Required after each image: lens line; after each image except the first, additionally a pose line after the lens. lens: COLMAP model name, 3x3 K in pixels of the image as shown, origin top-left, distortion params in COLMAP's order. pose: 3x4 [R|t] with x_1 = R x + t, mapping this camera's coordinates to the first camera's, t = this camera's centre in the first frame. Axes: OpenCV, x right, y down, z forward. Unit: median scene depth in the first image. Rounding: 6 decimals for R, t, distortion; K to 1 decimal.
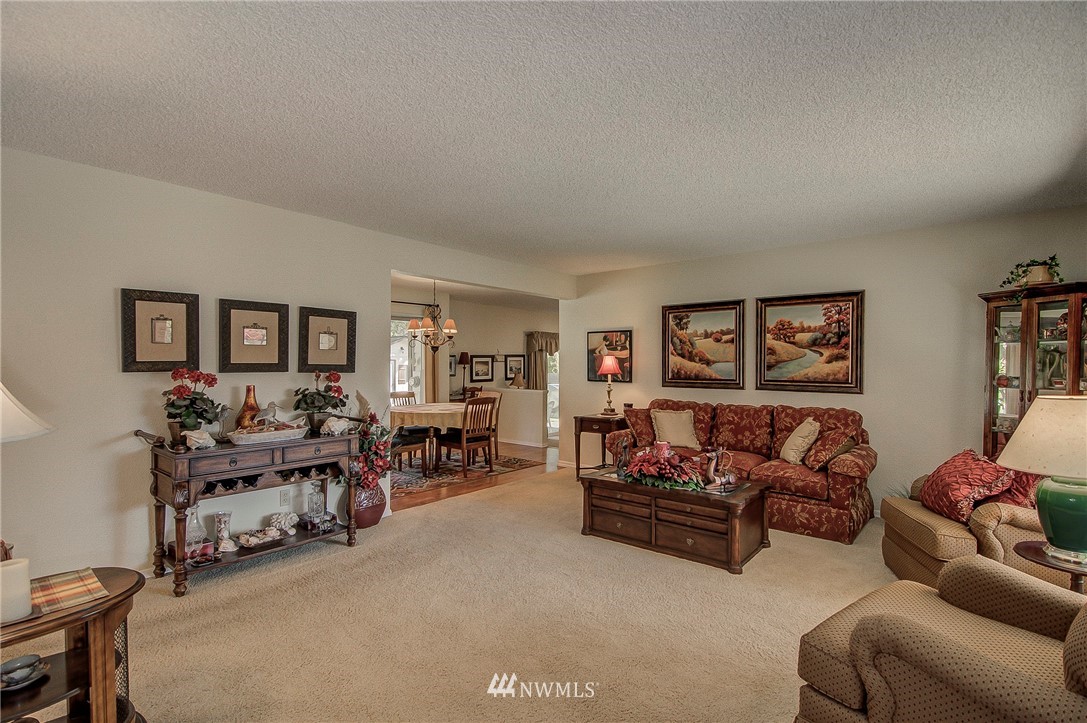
lens RADIAL K [[512.2, 0, 537.9], [0, 512.2, 367.7], [0, 0, 1]] dist [0.014815, -0.007651]
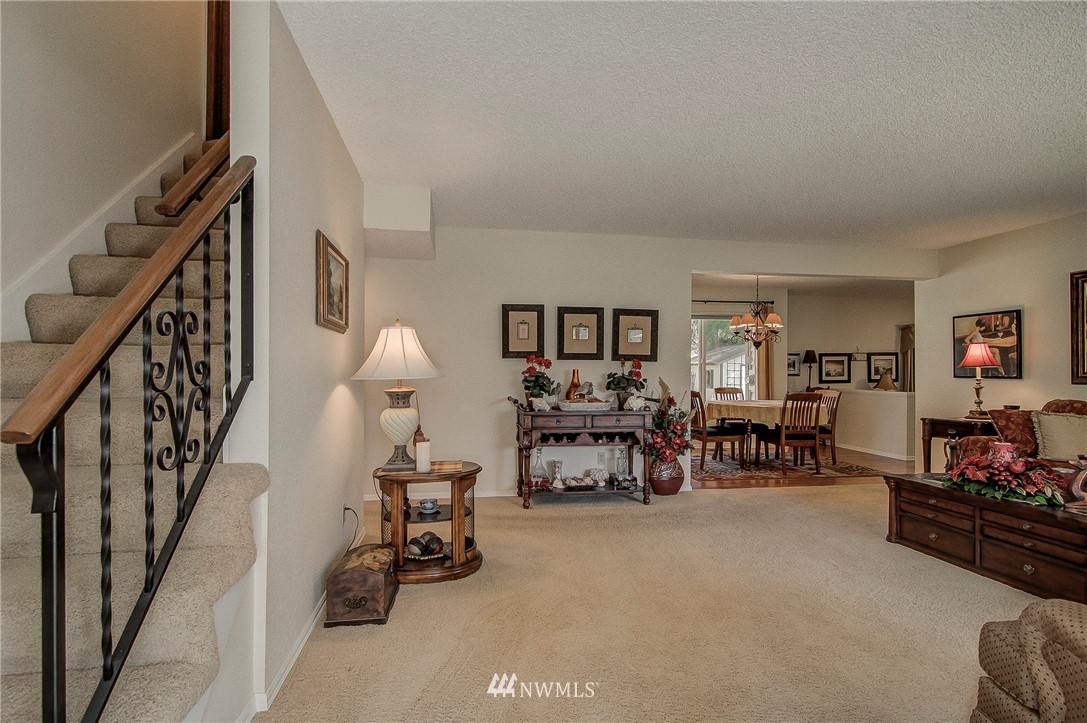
lens RADIAL K [[512.2, 0, 534.7], [0, 512.2, 368.5], [0, 0, 1]] dist [0.014815, -0.007651]
pose [[0.754921, -0.001717, -0.655813, 0.152455], [-0.008877, 0.999878, -0.012836, 0.032542], [0.655755, 0.015512, 0.754814, -0.052053]]
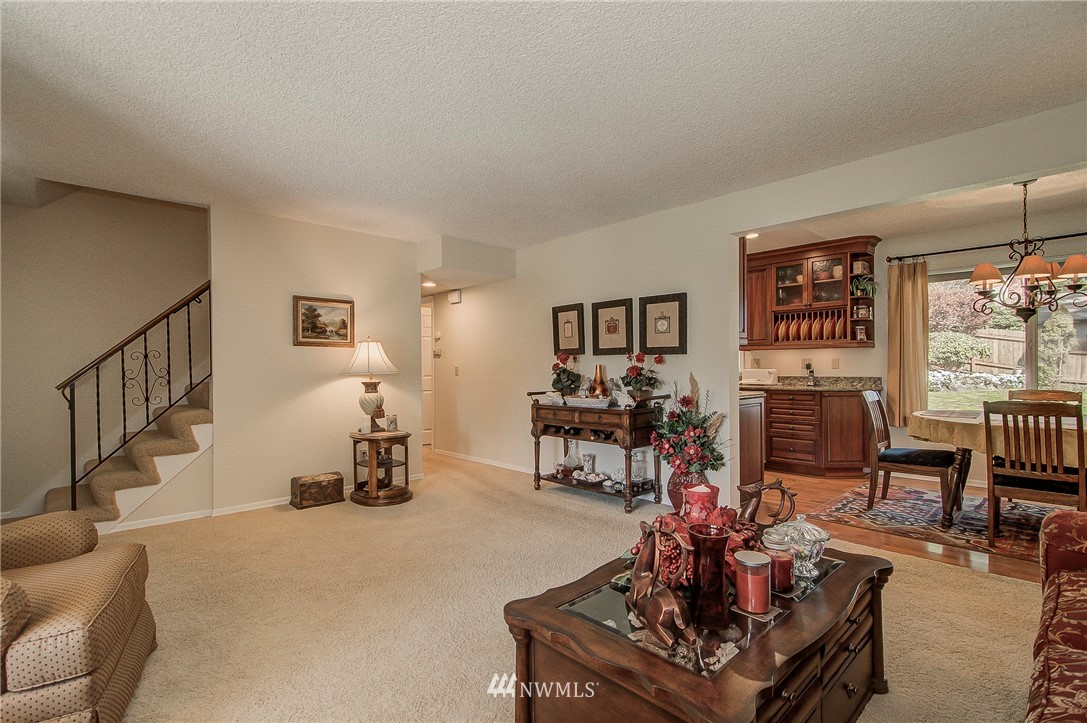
lens RADIAL K [[512.2, 0, 536.6], [0, 512.2, 367.7], [0, 0, 1]] dist [0.014815, -0.007651]
pose [[-0.114316, 0.000984, -0.993444, 0.499101], [0.000914, 0.999999, 0.000885, 0.026316], [0.993444, -0.000807, -0.114317, 0.631515]]
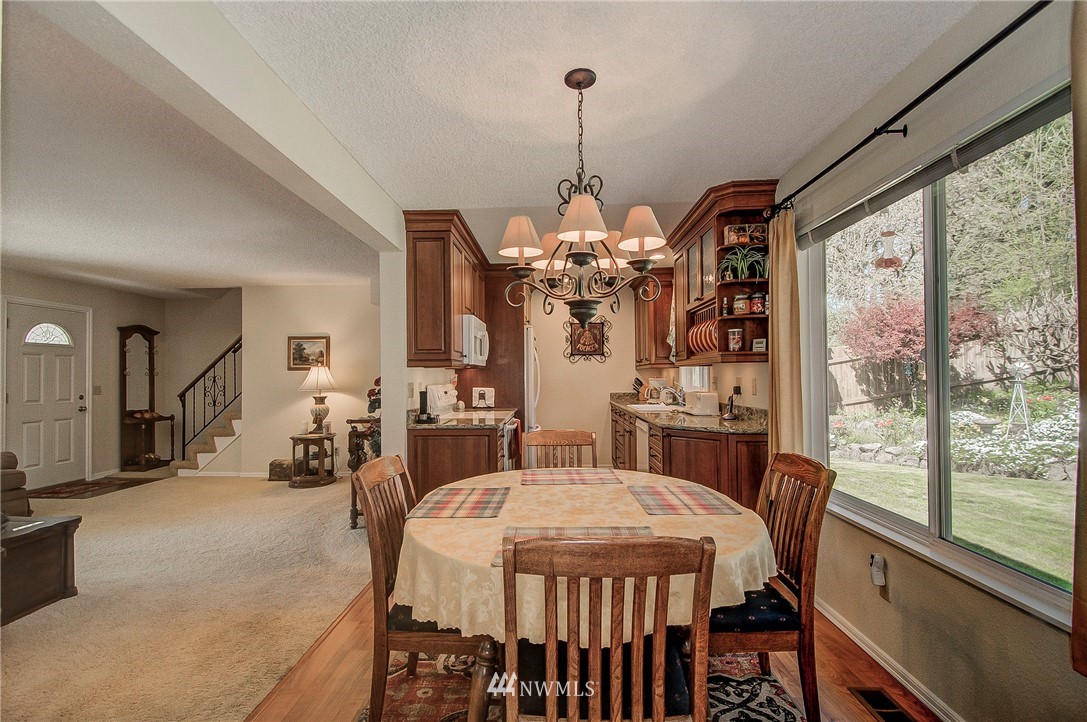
lens RADIAL K [[512.2, 0, 536.5], [0, 512.2, 369.1], [0, 0, 1]] dist [0.014815, -0.007651]
pose [[-0.785592, -0.003966, -0.618732, 0.018534], [0.003026, 0.999943, -0.010252, 0.002432], [0.618738, -0.009926, -0.785535, 1.461413]]
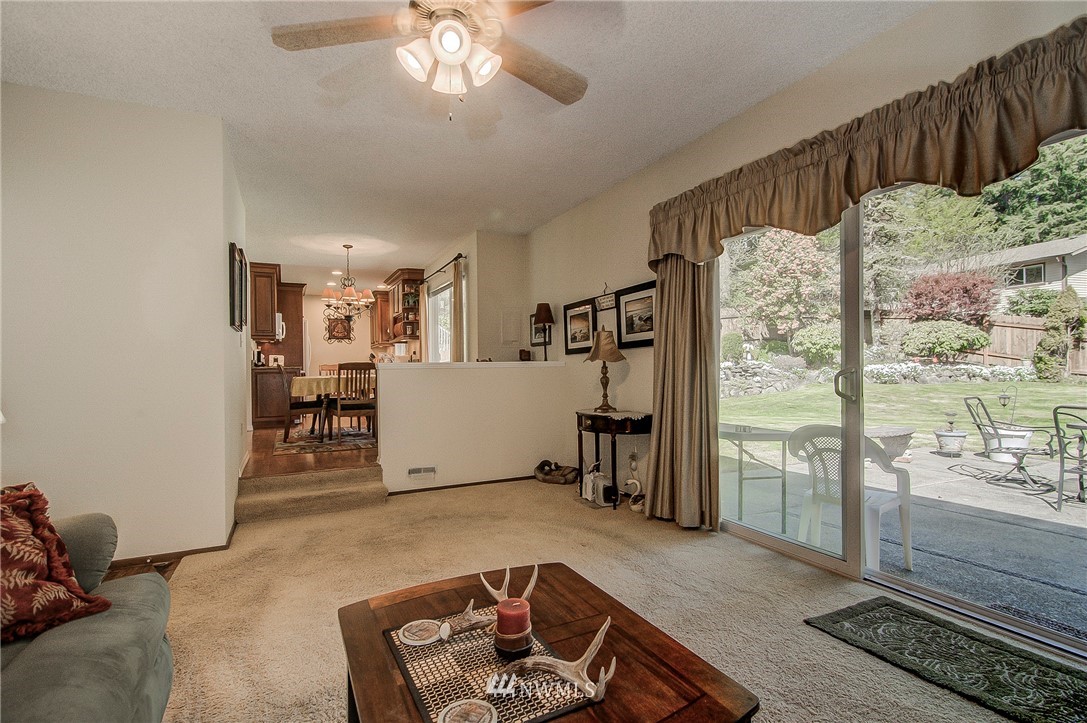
lens RADIAL K [[512.2, 0, 537.2], [0, 512.2, 370.7], [0, 0, 1]] dist [0.014815, -0.007651]
pose [[-0.399095, 0.006165, -0.916889, 0.692808], [0.005348, 0.999976, 0.004395, 0.076549], [0.916894, -0.003149, -0.399118, 2.076951]]
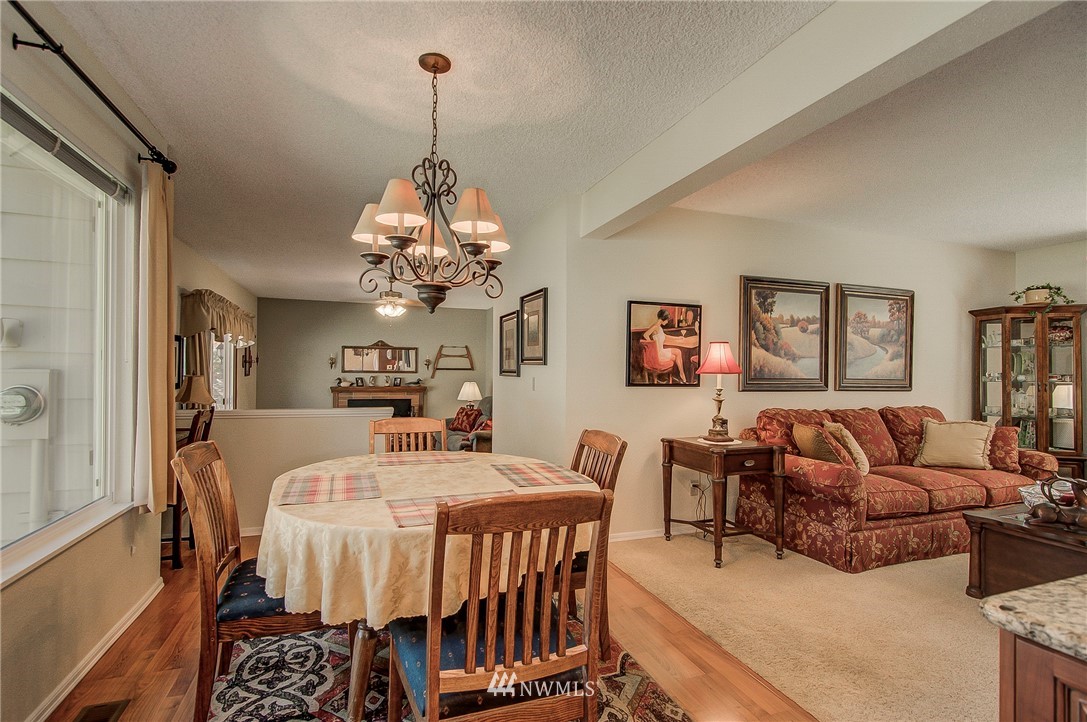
lens RADIAL K [[512.2, 0, 543.9], [0, 512.2, 368.5], [0, 0, 1]] dist [0.014815, -0.007651]
pose [[0.492804, 0.005233, 0.870125, -0.521313], [-0.003111, 0.999986, -0.004253, 0.010303], [-0.870135, -0.000611, 0.492813, 0.925061]]
